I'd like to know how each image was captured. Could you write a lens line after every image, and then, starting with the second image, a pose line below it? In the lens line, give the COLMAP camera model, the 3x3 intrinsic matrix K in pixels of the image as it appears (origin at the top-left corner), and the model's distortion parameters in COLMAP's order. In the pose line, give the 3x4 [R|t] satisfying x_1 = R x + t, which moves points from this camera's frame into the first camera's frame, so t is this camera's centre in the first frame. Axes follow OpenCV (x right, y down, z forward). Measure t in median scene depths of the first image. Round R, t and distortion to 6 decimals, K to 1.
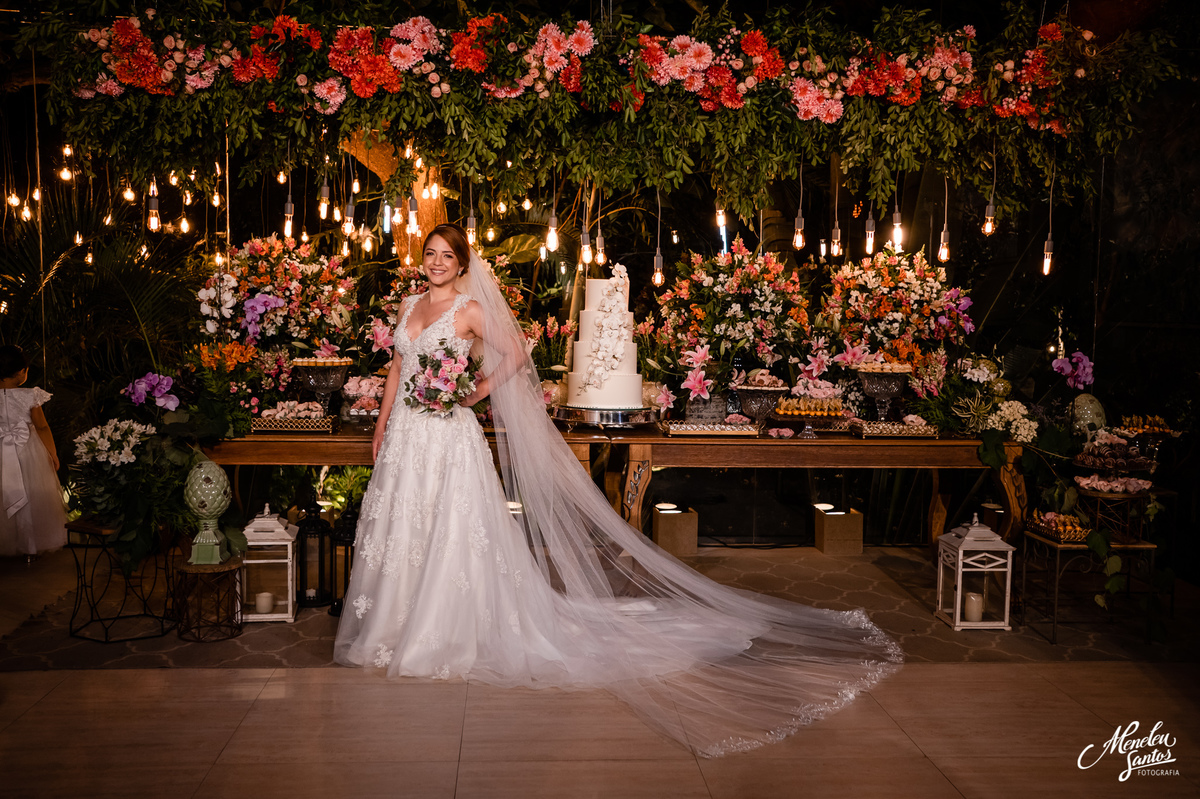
lens RADIAL K [[1248.1, 0, 600.0], [0, 1248.1, 399.5], [0, 0, 1]] dist [-0.010727, 0.166445]
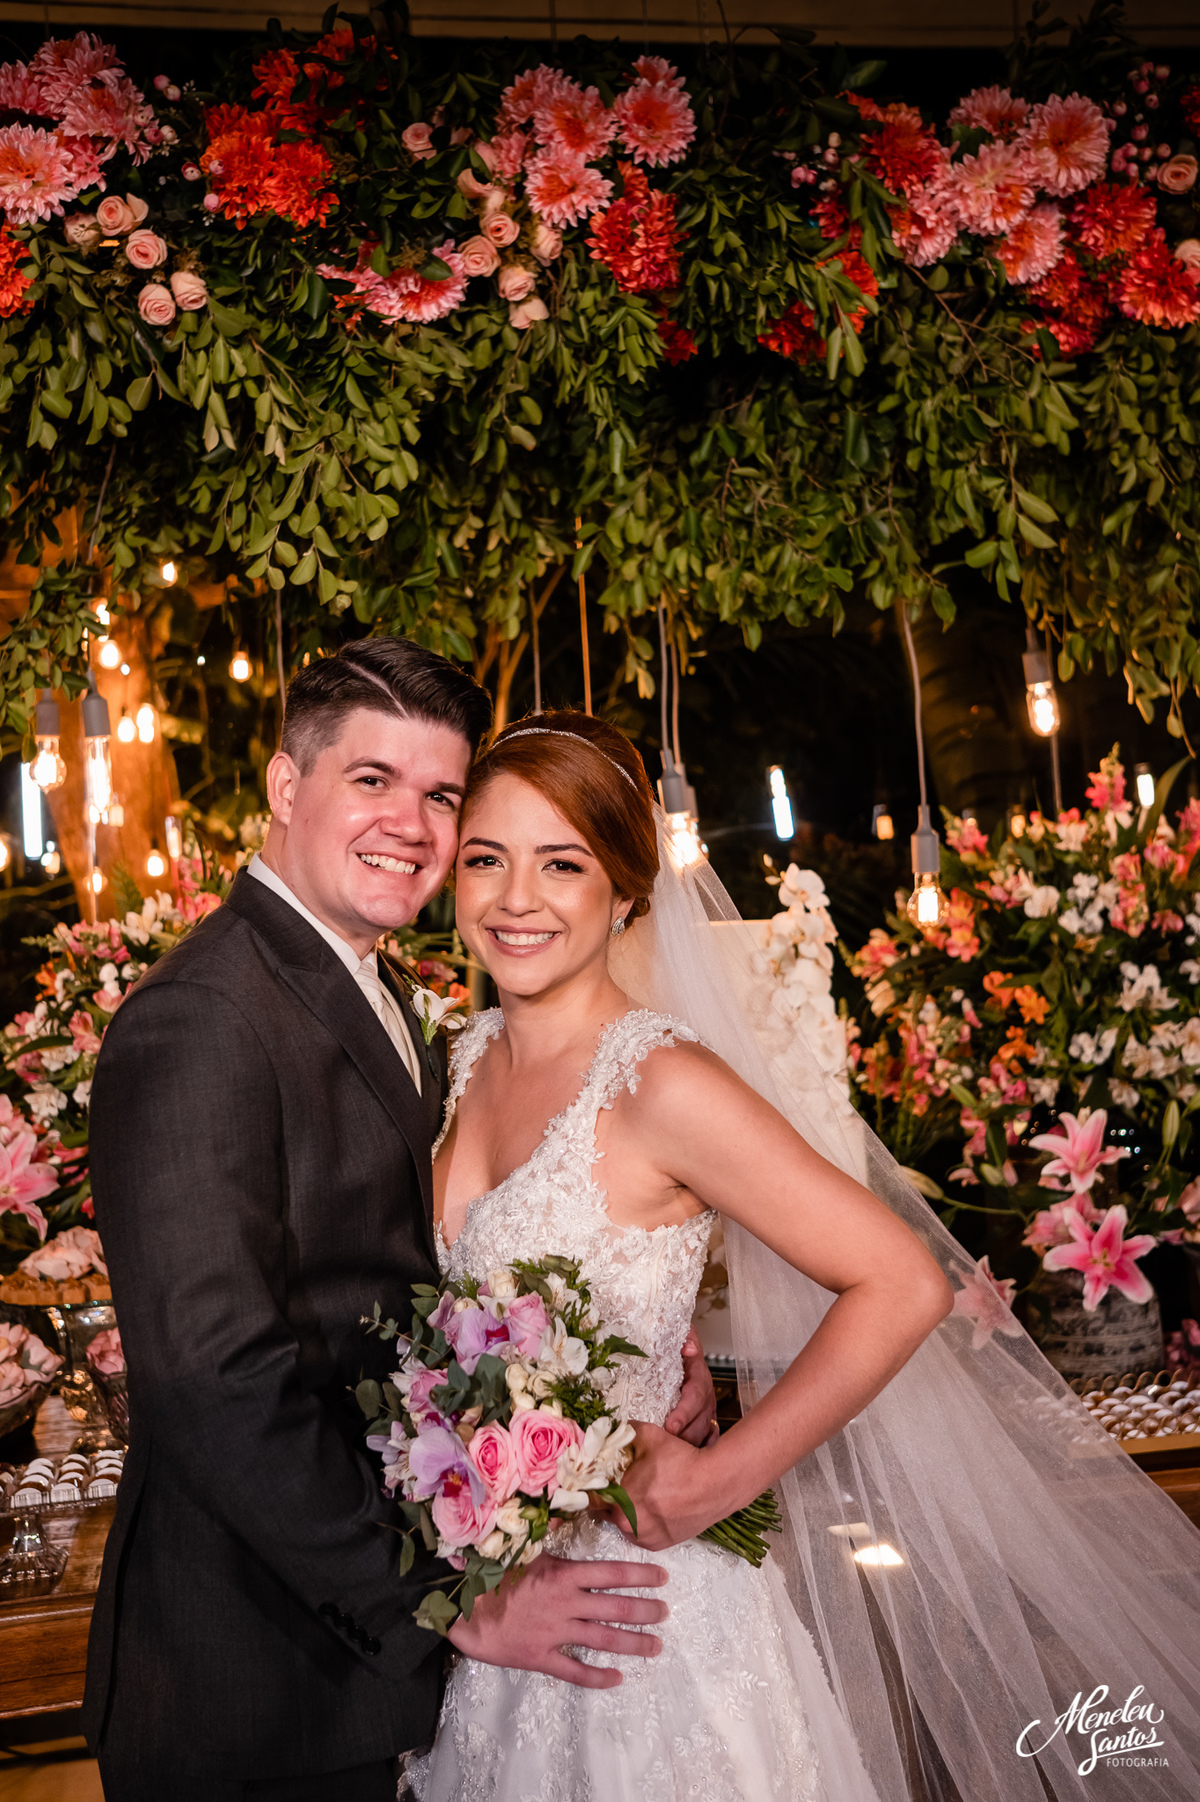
lens RADIAL K [[1874.2, 0, 575.9], [0, 1874.2, 865.6], [0, 0, 1]] dist [-0.010727, 0.166445]
pose [[0.992959, -0.066930, 0.097734, -0.084824], [0.076278, 0.992525, -0.095269, -0.071717], [-0.090627, 0.102053, 0.990642, 0.569720]]
